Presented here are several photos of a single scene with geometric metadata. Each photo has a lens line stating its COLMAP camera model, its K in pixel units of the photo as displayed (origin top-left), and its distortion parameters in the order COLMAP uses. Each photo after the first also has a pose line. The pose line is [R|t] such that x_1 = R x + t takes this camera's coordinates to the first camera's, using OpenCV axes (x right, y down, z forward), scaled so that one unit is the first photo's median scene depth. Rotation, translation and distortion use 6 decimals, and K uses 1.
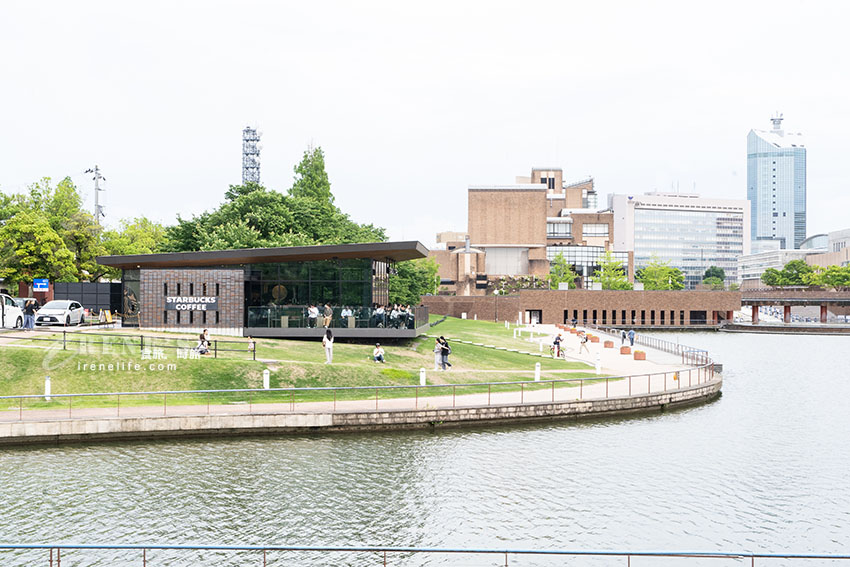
lens RADIAL K [[1210.0, 0, 425.0], [0, 1210.0, 283.7], [0, 0, 1]] dist [0.014889, 0.000000]
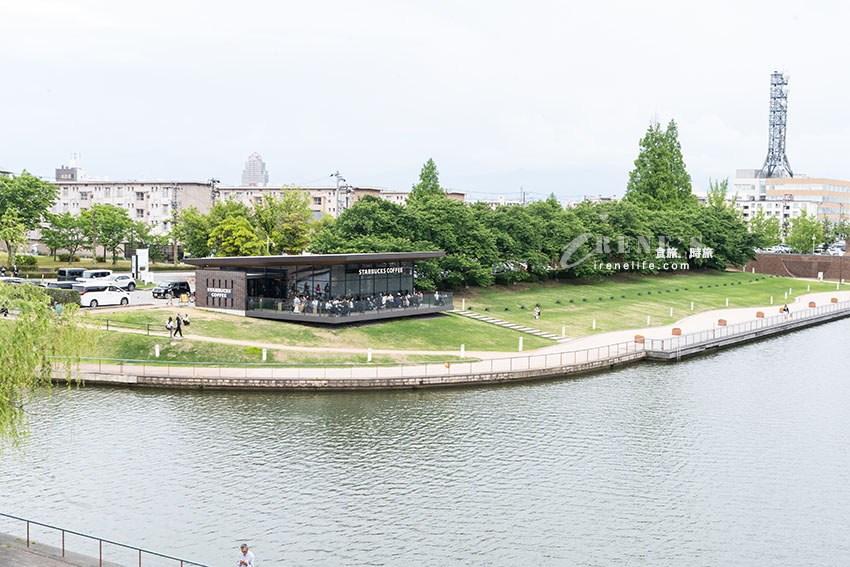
lens RADIAL K [[1210.0, 0, 430.2], [0, 1210.0, 284.7], [0, 0, 1]] dist [0.014889, 0.000000]
pose [[0.849909, 0.040356, -0.525383, 0.834027], [-0.005507, 0.997689, 0.067726, -0.098685], [0.526901, -0.054668, 0.848166, -0.153679]]
